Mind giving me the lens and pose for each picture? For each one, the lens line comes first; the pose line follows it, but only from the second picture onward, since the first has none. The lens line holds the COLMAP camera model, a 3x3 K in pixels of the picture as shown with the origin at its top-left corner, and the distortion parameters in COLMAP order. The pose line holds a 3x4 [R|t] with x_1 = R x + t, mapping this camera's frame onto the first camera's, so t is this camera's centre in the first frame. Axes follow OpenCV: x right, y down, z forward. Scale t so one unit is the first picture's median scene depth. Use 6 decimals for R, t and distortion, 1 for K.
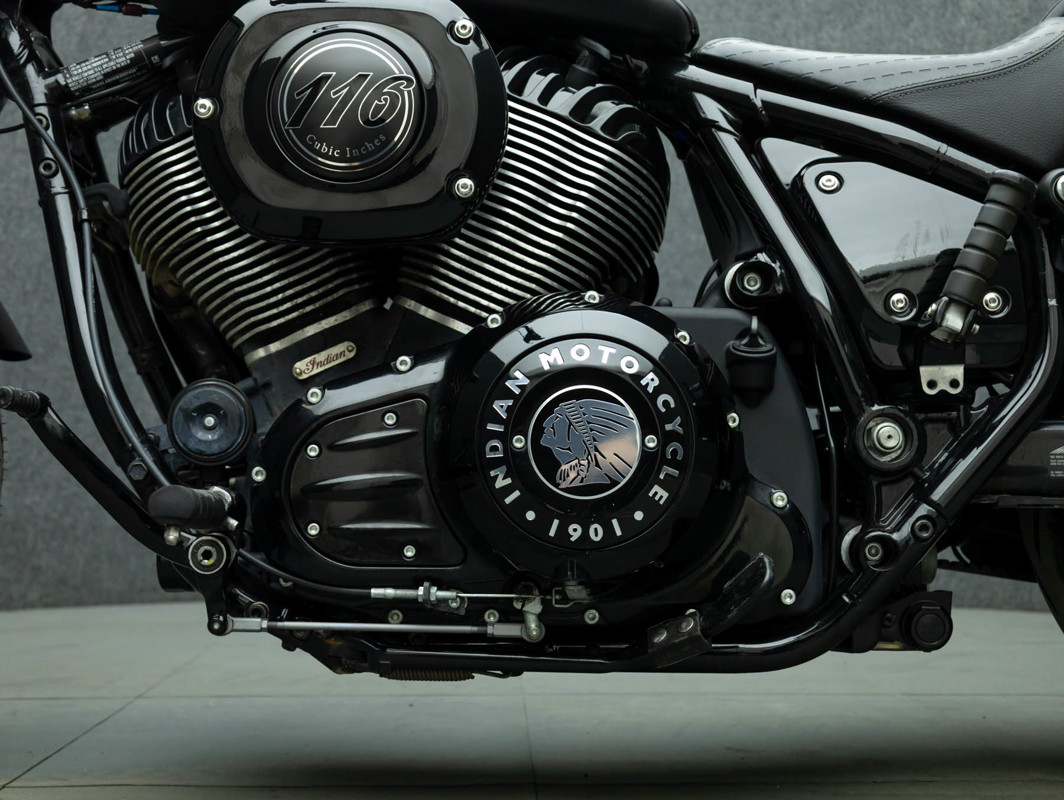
lens RADIAL K [[1387.2, 0, 536.4], [0, 1387.2, 409.9], [0, 0, 1]] dist [-0.009244, 0.000000]
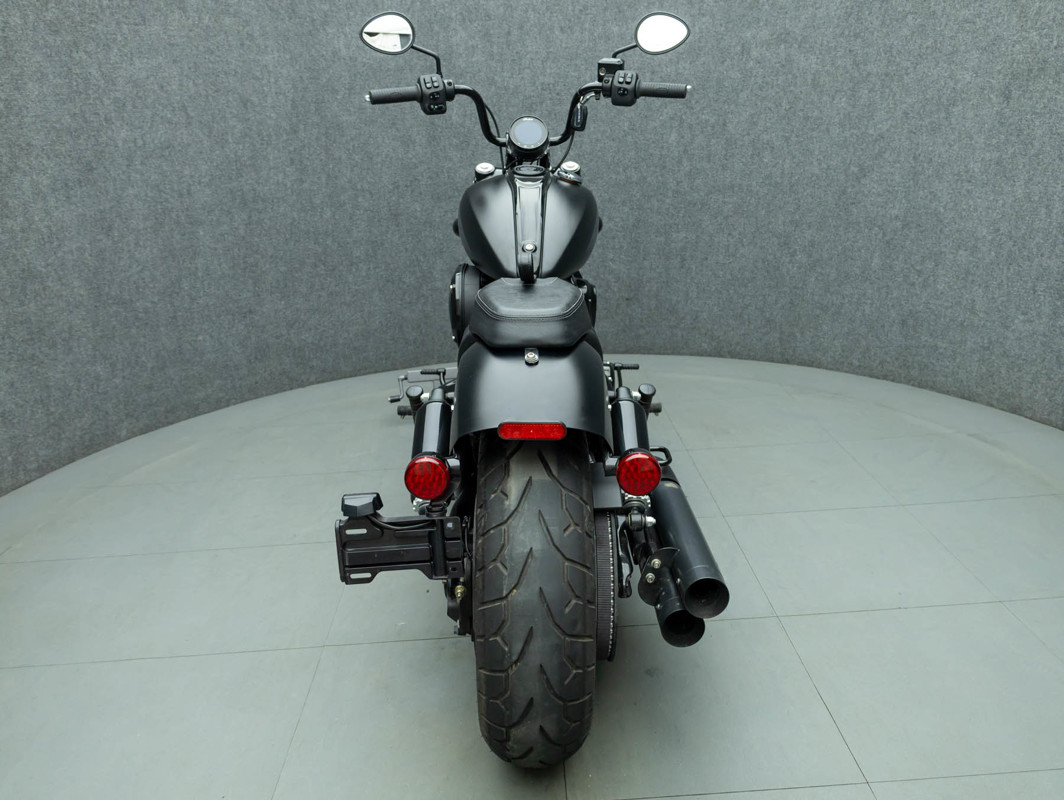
lens RADIAL K [[857.4, 0, 541.5], [0, 857.4, 411.0], [0, 0, 1]] dist [-0.016389, 0.011520]
pose [[0.998510, -0.049499, -0.022984, 0.055504], [0.054447, 0.932304, 0.357553, -0.620316], [0.003729, -0.358272, 0.933610, -0.604994]]
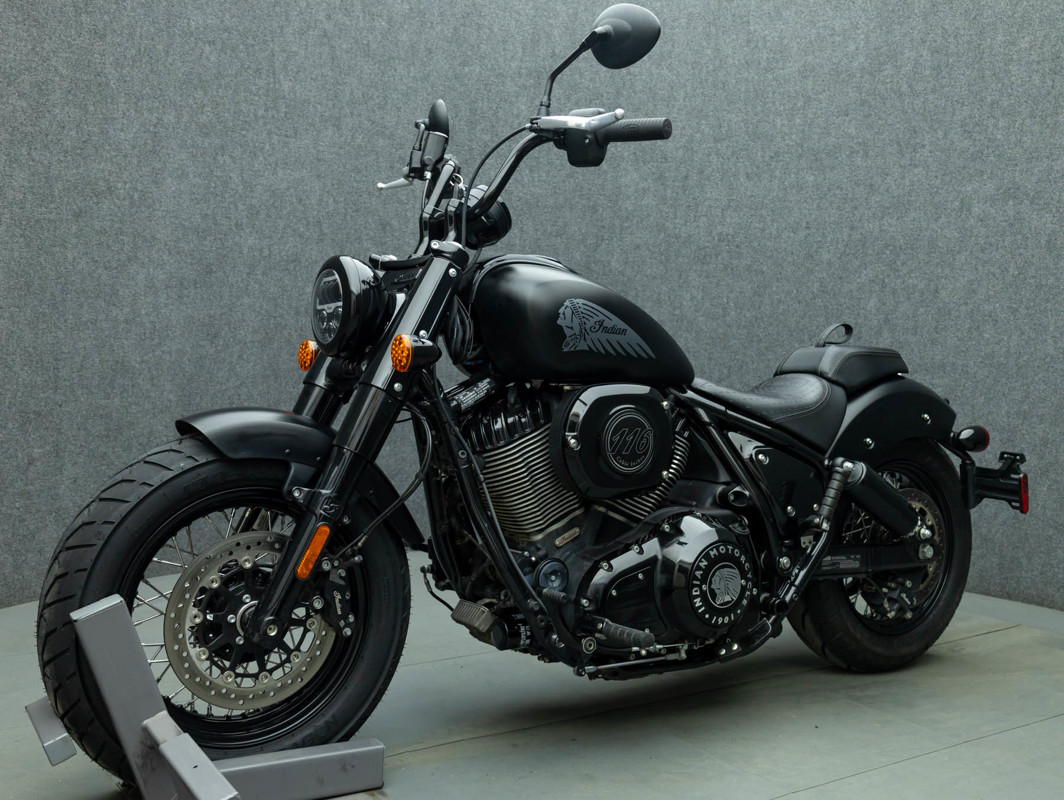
lens RADIAL K [[1079.0, 0, 536.4], [0, 1079.0, 414.8], [0, 0, 1]] dist [-0.025554, 0.000000]
pose [[0.973628, 0.043640, -0.223930, 0.251034], [-0.021485, 0.994712, 0.100435, -0.399127], [0.227129, -0.092975, 0.969416, -0.707248]]
